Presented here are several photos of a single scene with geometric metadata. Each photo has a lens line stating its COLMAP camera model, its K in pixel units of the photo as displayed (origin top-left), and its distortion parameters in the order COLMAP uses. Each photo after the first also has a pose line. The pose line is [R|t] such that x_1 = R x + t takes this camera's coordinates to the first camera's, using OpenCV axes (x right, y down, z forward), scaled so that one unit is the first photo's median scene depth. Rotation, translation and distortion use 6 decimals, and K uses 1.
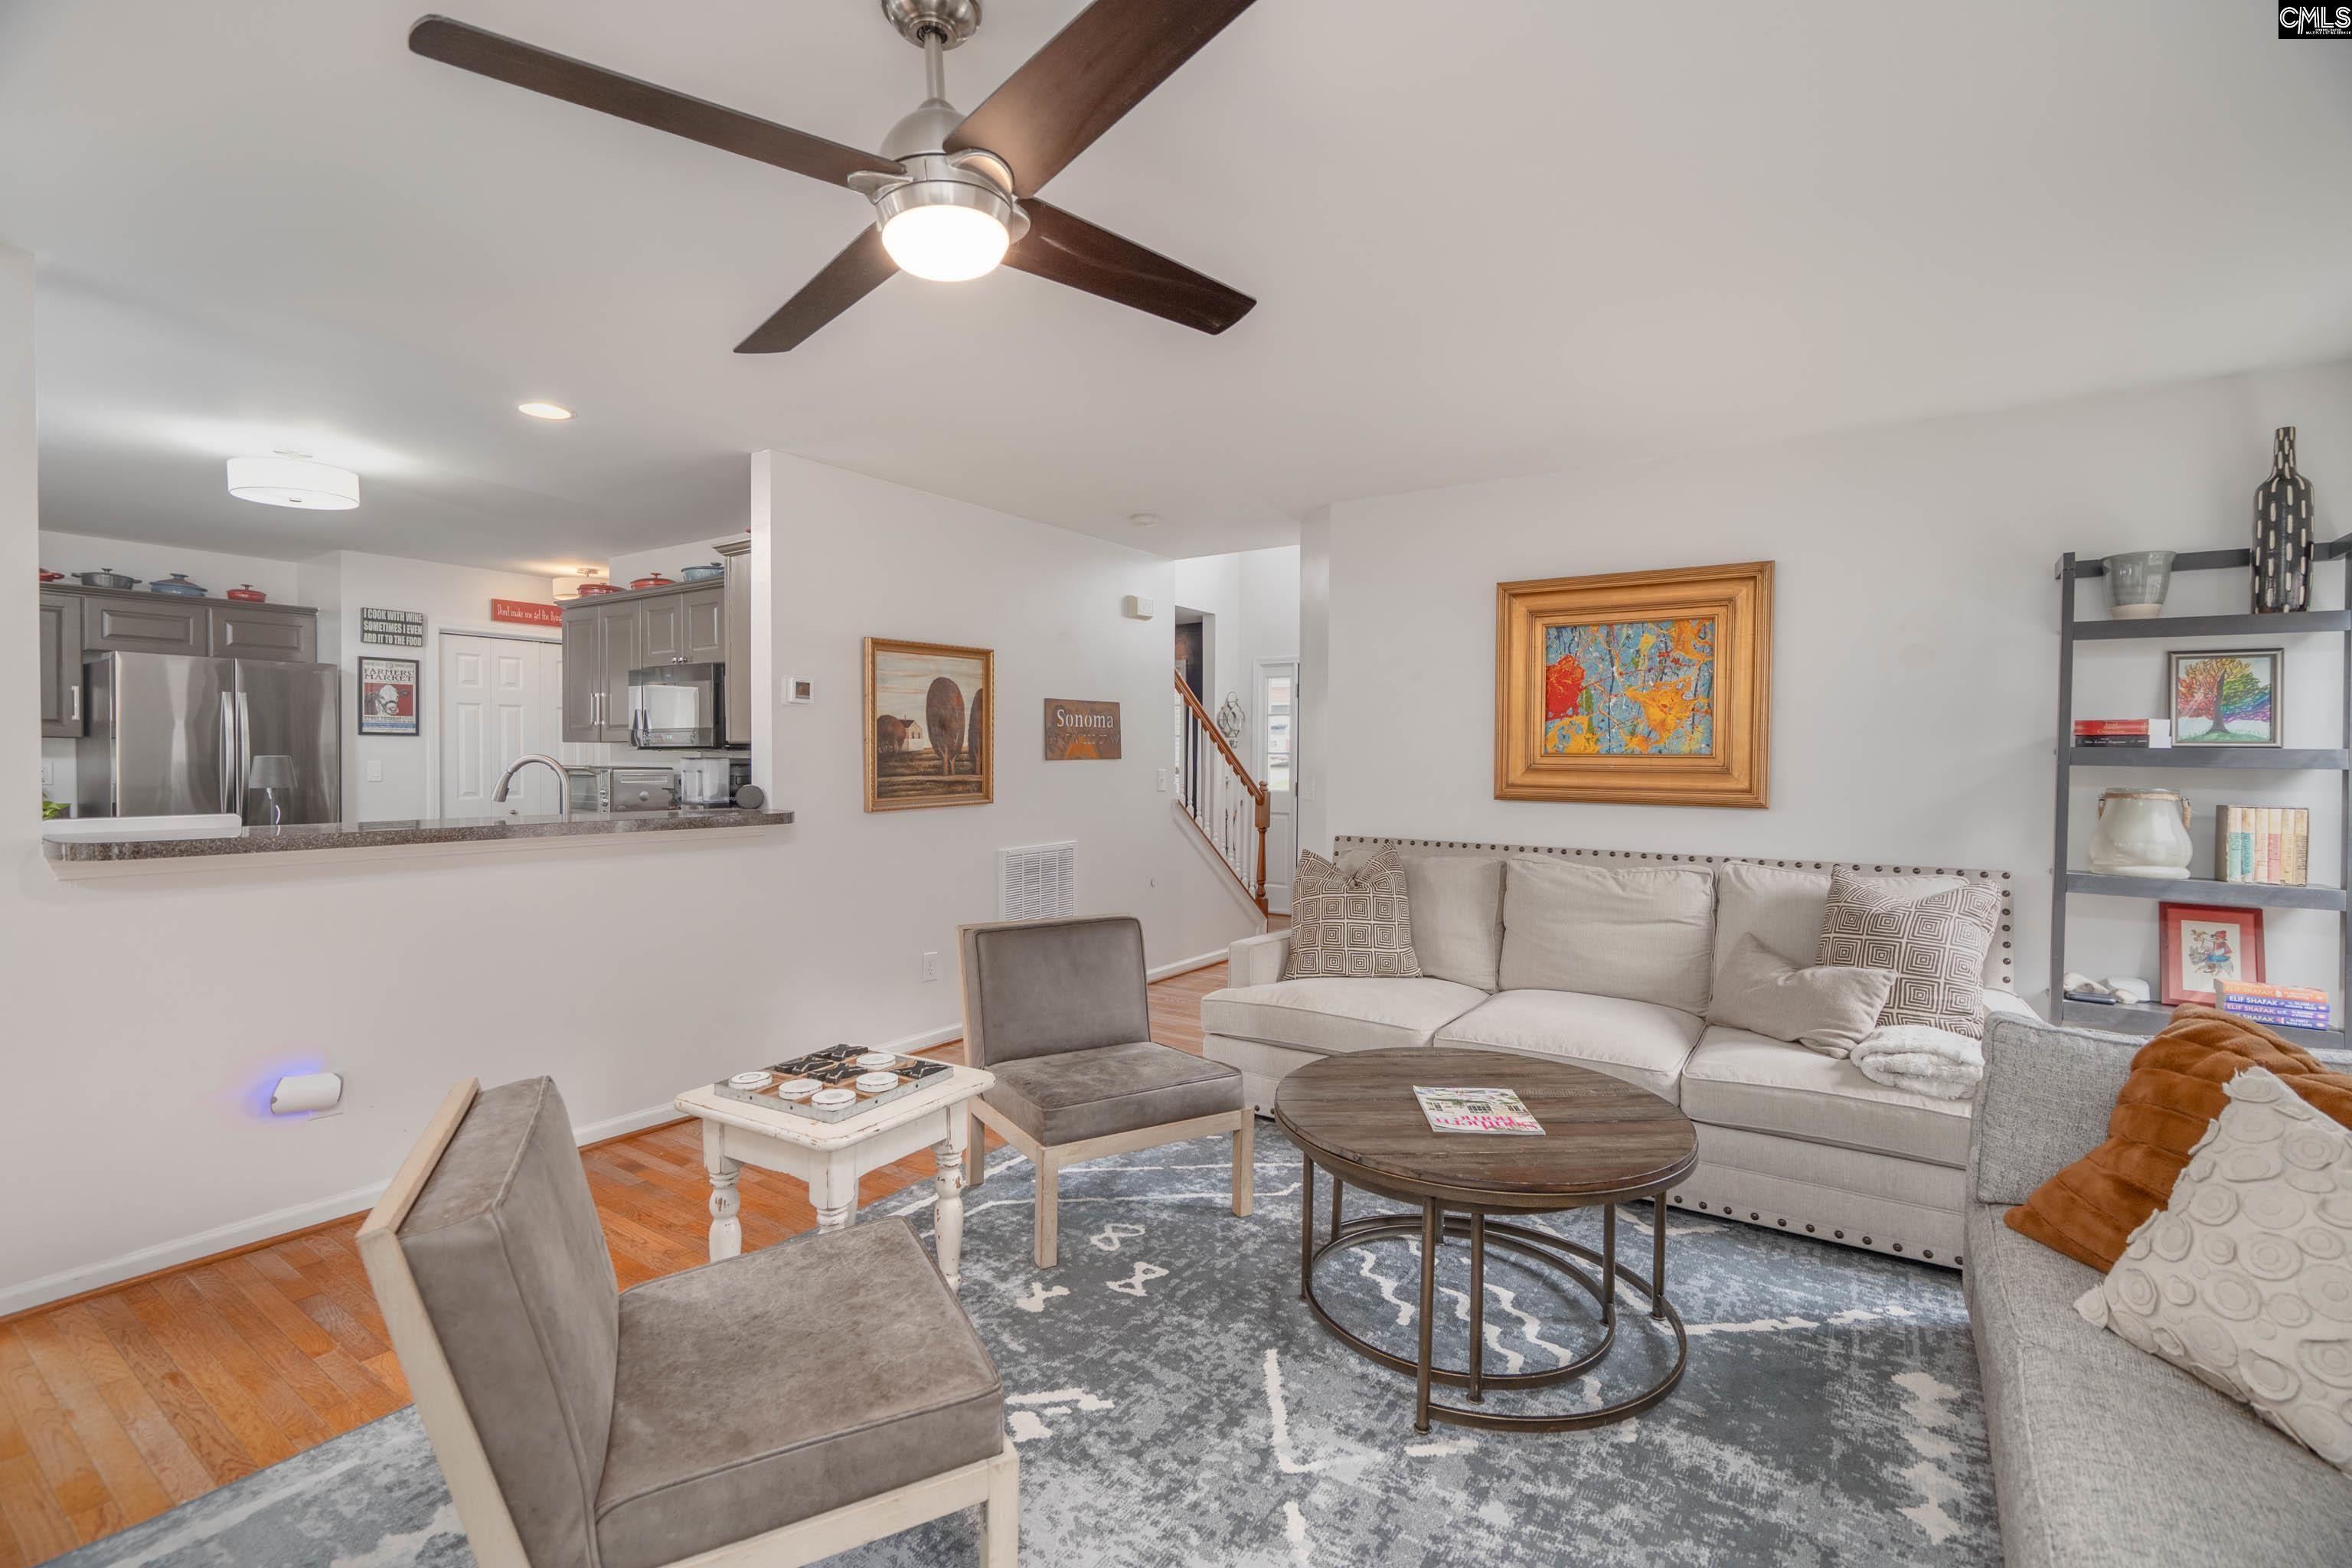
lens RADIAL K [[1051.8, 0, 1173.4], [0, 1051.8, 777.4], [0, 0, 1]] dist [-0.002610, -0.000522]
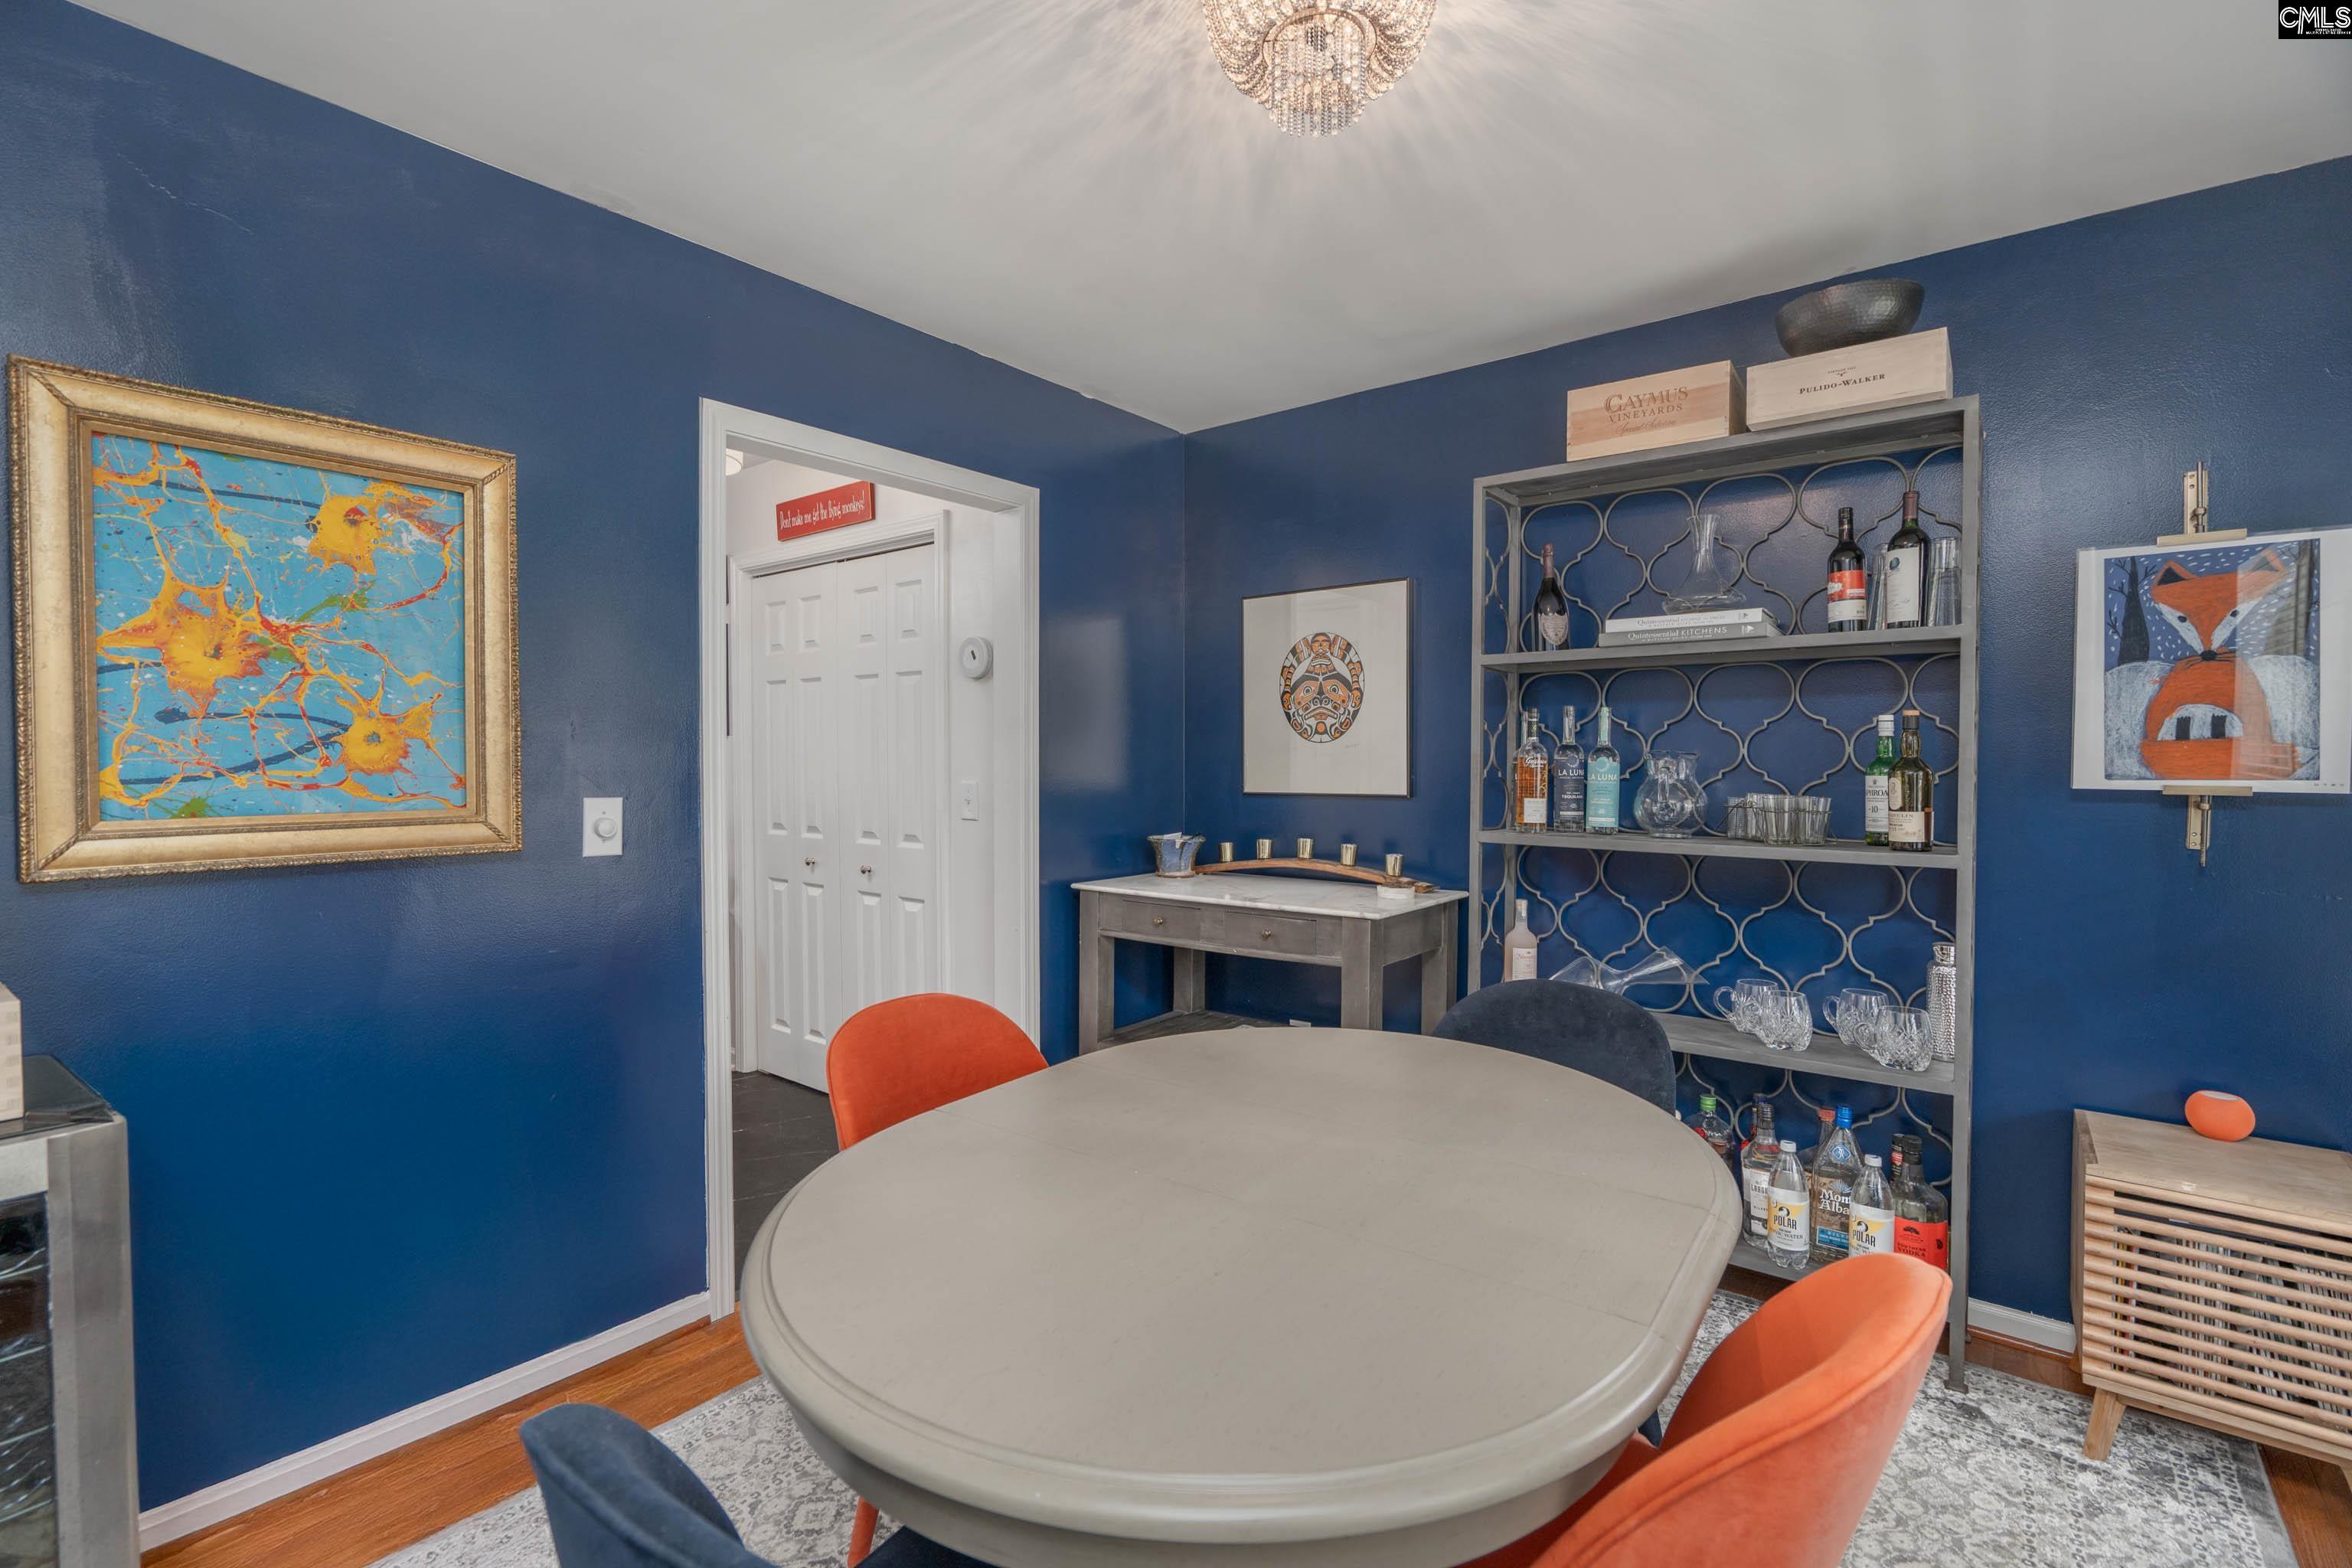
lens RADIAL K [[1050.2, 0, 1166.1], [0, 1050.2, 777.4], [0, 0, 1]] dist [-0.002339, -0.000068]
pose [[-0.068074, 0.014900, -0.997569, -0.100680], [-0.020963, 0.999646, 0.016362, -0.046803], [0.997460, 0.022026, -0.067737, 2.069144]]
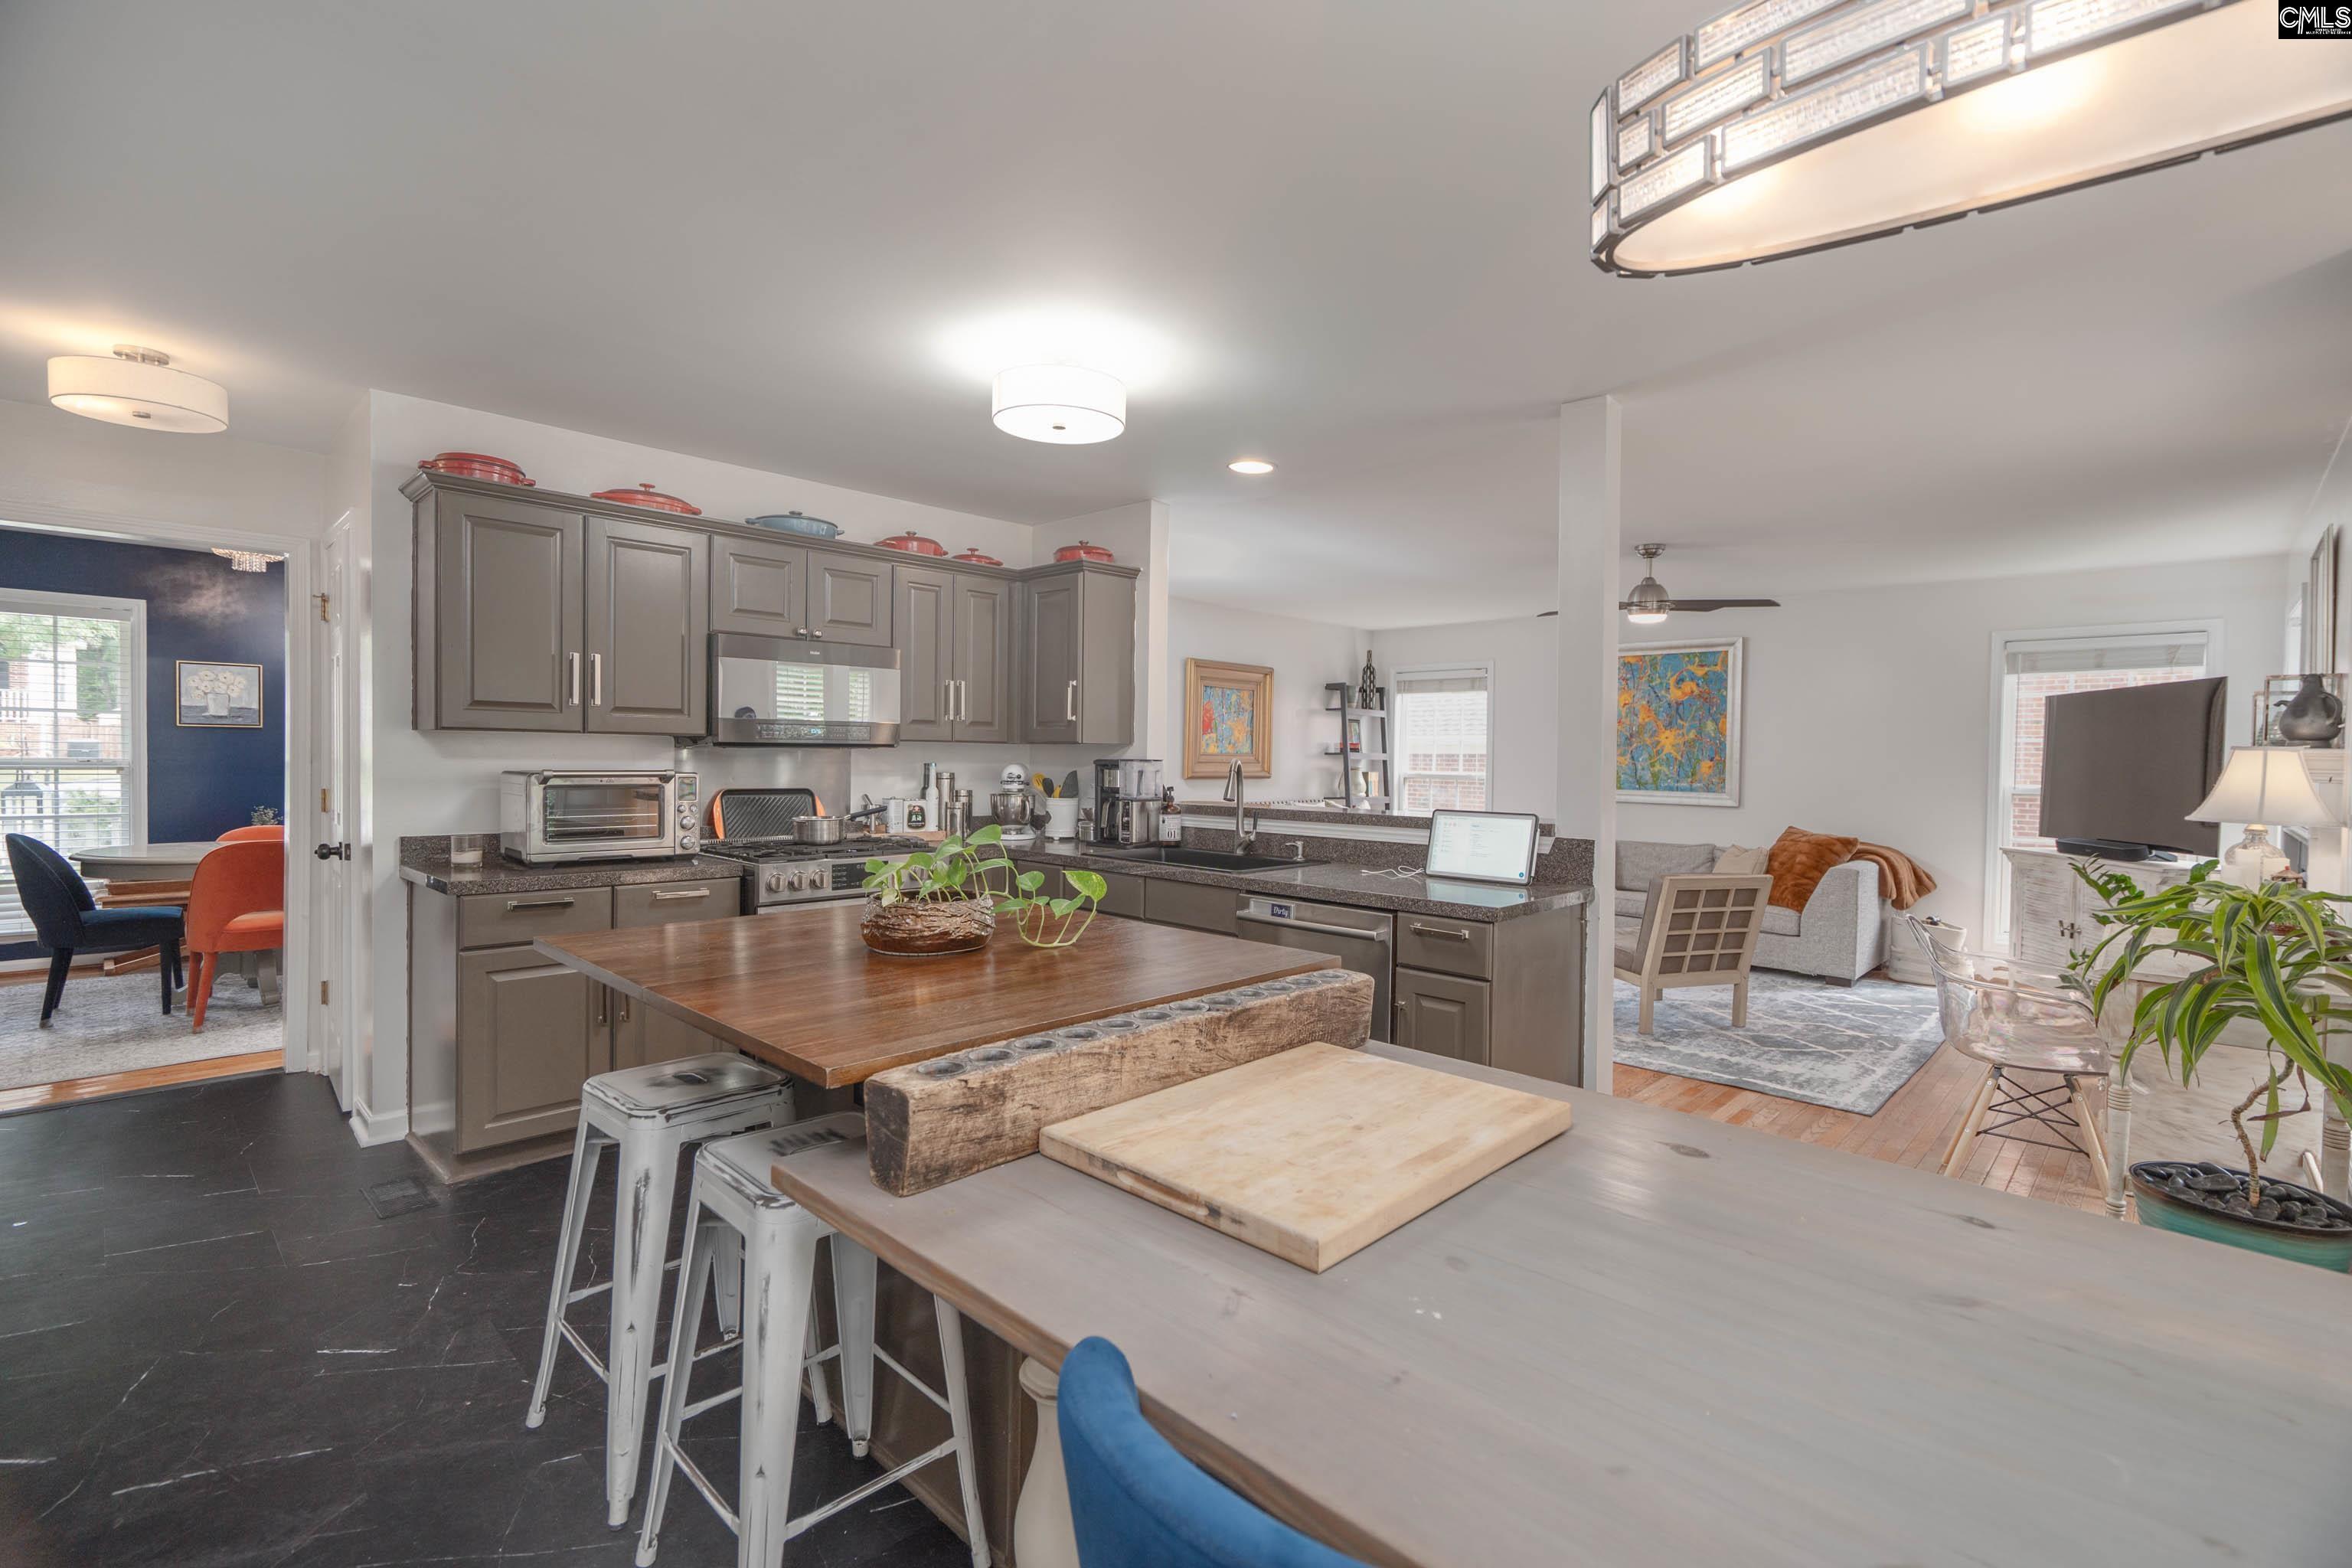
lens RADIAL K [[1050.2, 0, 1166.1], [0, 1050.2, 777.4], [0, 0, 1]] dist [-0.002339, -0.000068]
pose [[0.168246, -0.024985, 0.985428, -1.528902], [0.008837, 0.999677, 0.023837, -0.025246], [-0.985705, 0.004698, 0.168412, 0.768846]]
